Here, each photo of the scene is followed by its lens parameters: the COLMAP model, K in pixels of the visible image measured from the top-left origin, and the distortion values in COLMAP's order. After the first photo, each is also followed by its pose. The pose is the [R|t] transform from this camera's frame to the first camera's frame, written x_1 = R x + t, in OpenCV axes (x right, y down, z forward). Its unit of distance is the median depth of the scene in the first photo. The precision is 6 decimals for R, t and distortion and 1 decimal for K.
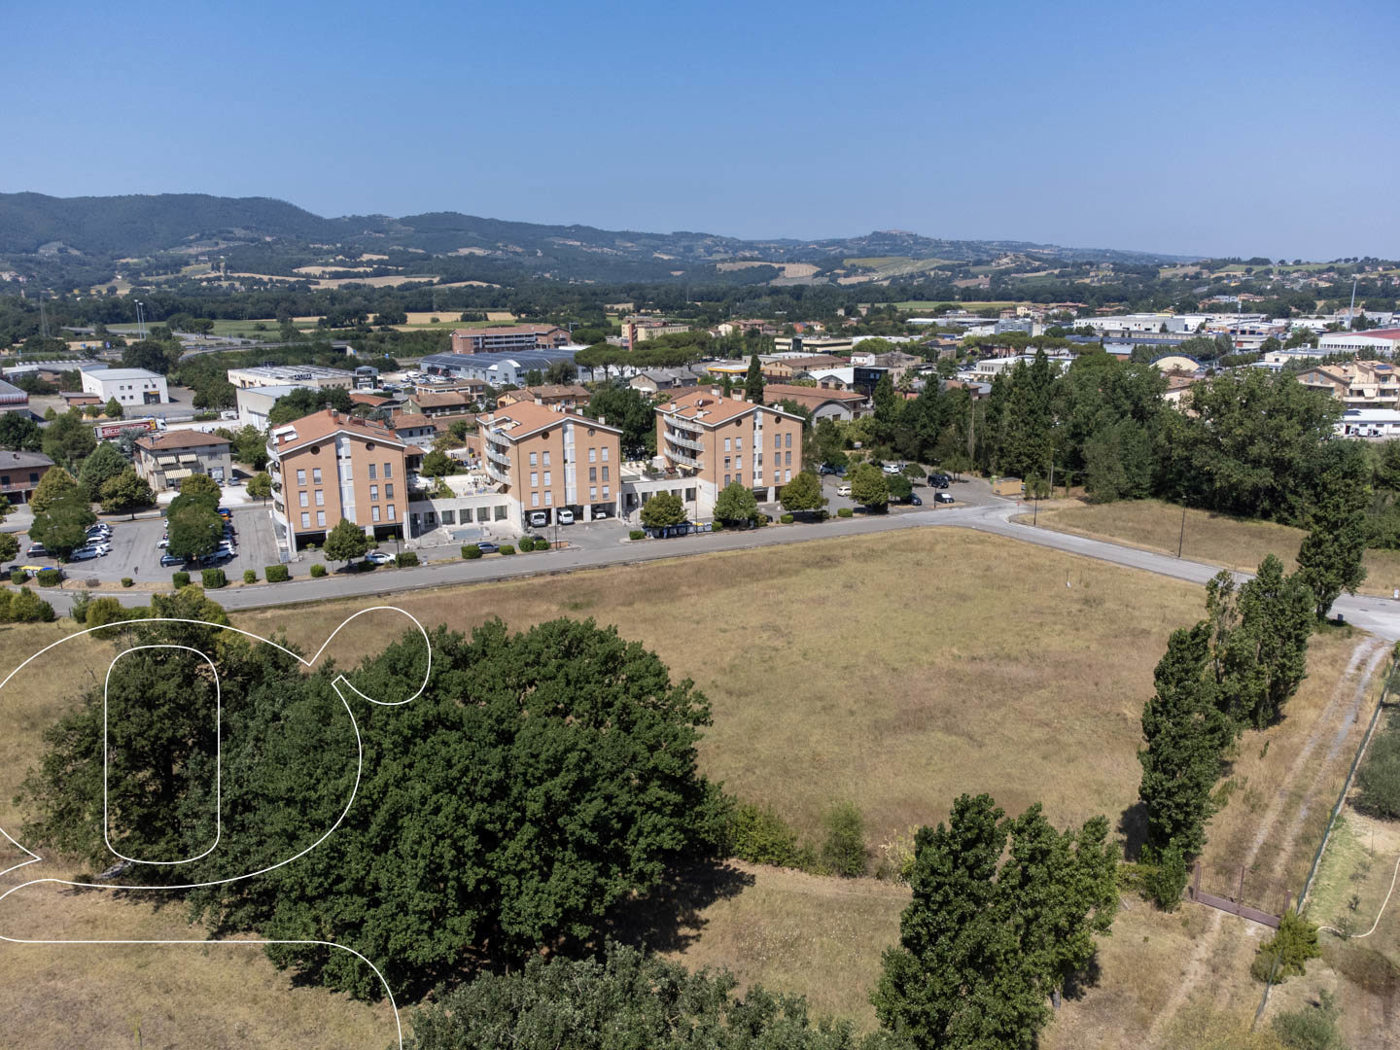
lens RADIAL K [[1049.9, 0, 694.2], [0, 1049.9, 524.2], [0, 0, 1]] dist [0.032082, -0.022997]
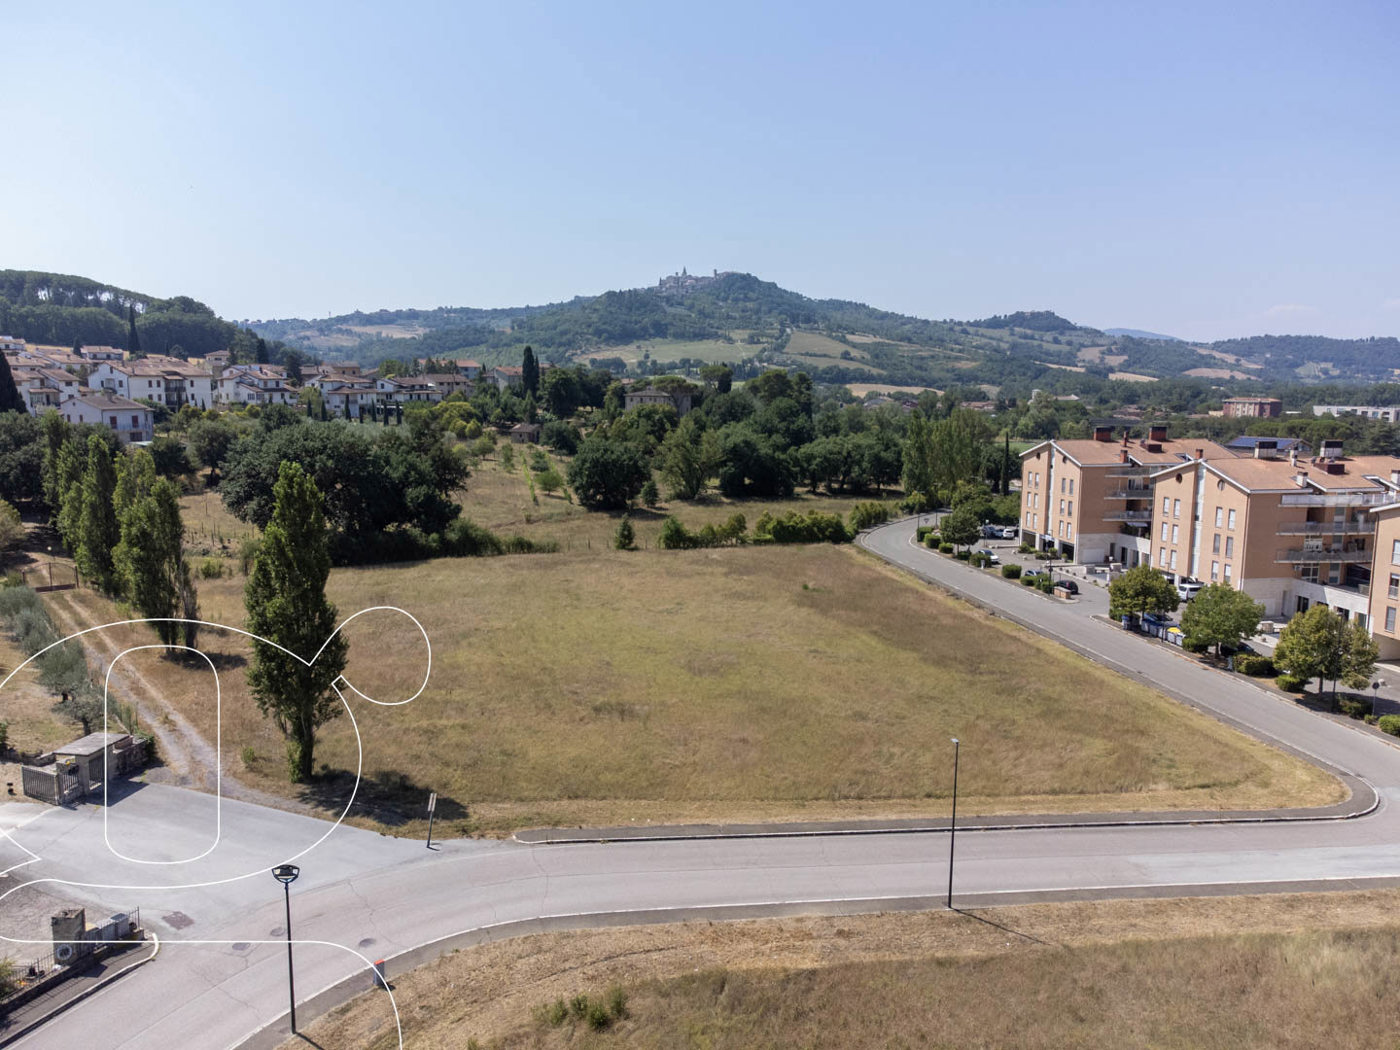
lens RADIAL K [[1049.9, 0, 697.0], [0, 1049.9, 523.6], [0, 0, 1]] dist [0.032082, -0.022997]
pose [[-0.230071, 0.142939, -0.962619, 0.195699], [-0.230502, 0.953004, 0.196602, -0.034982], [0.945482, 0.267118, -0.186311, 0.231319]]
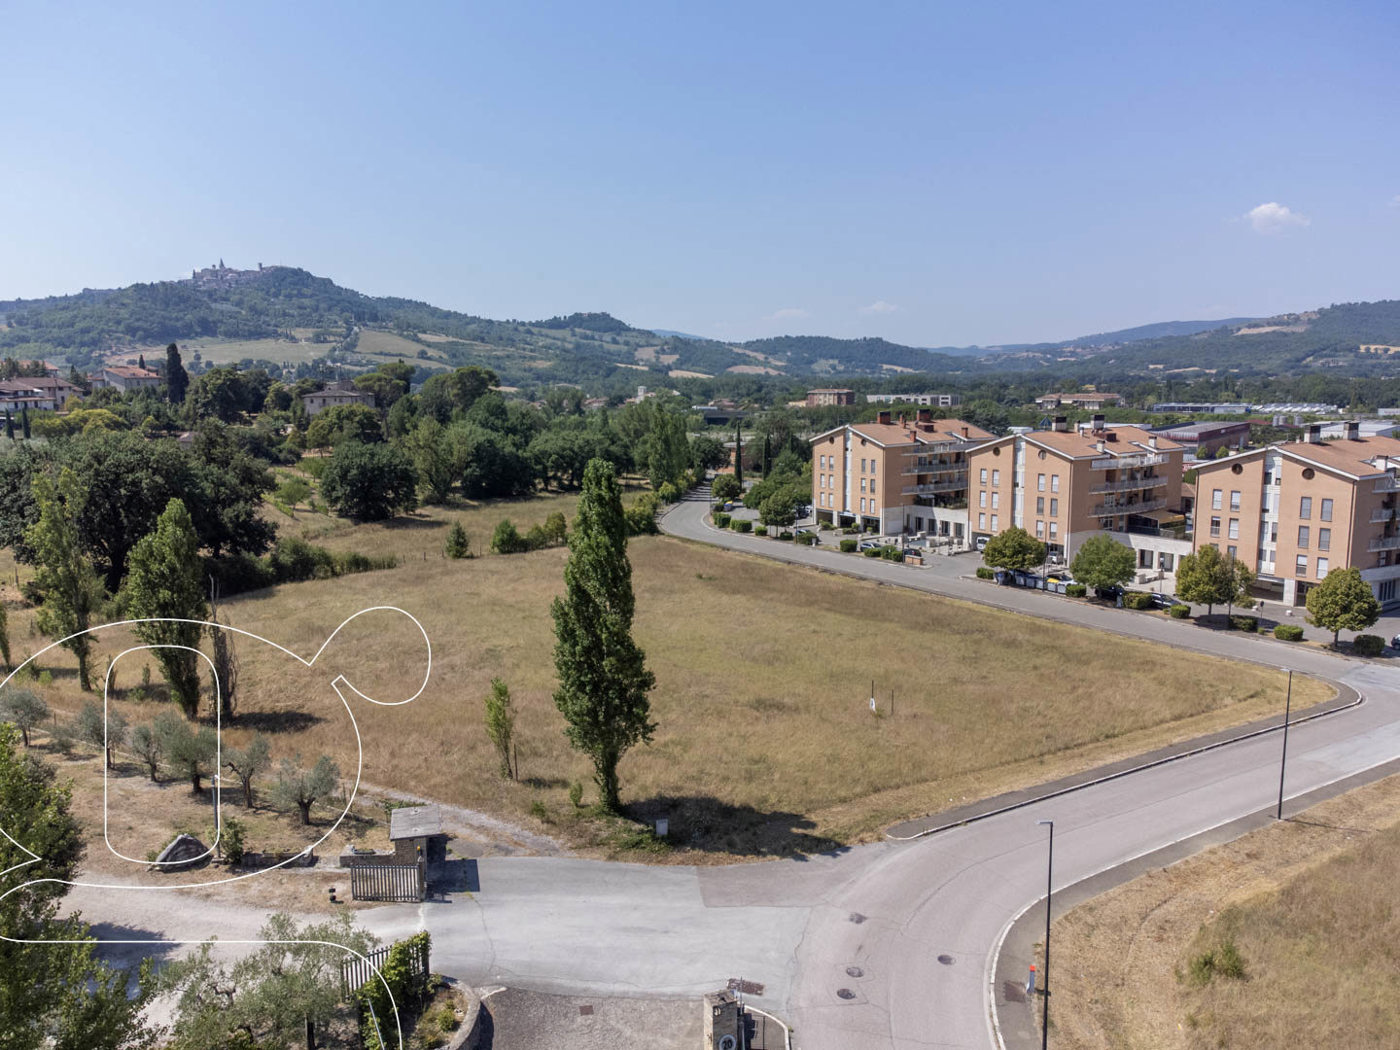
lens RADIAL K [[1049.9, 0, 694.5], [0, 1049.9, 529.4], [0, 0, 1]] dist [0.032082, -0.022997]
pose [[0.186112, 0.149453, -0.971095, 0.193317], [-0.220086, 0.969590, 0.107041, -0.016930], [0.957562, 0.193803, 0.213345, 0.163648]]
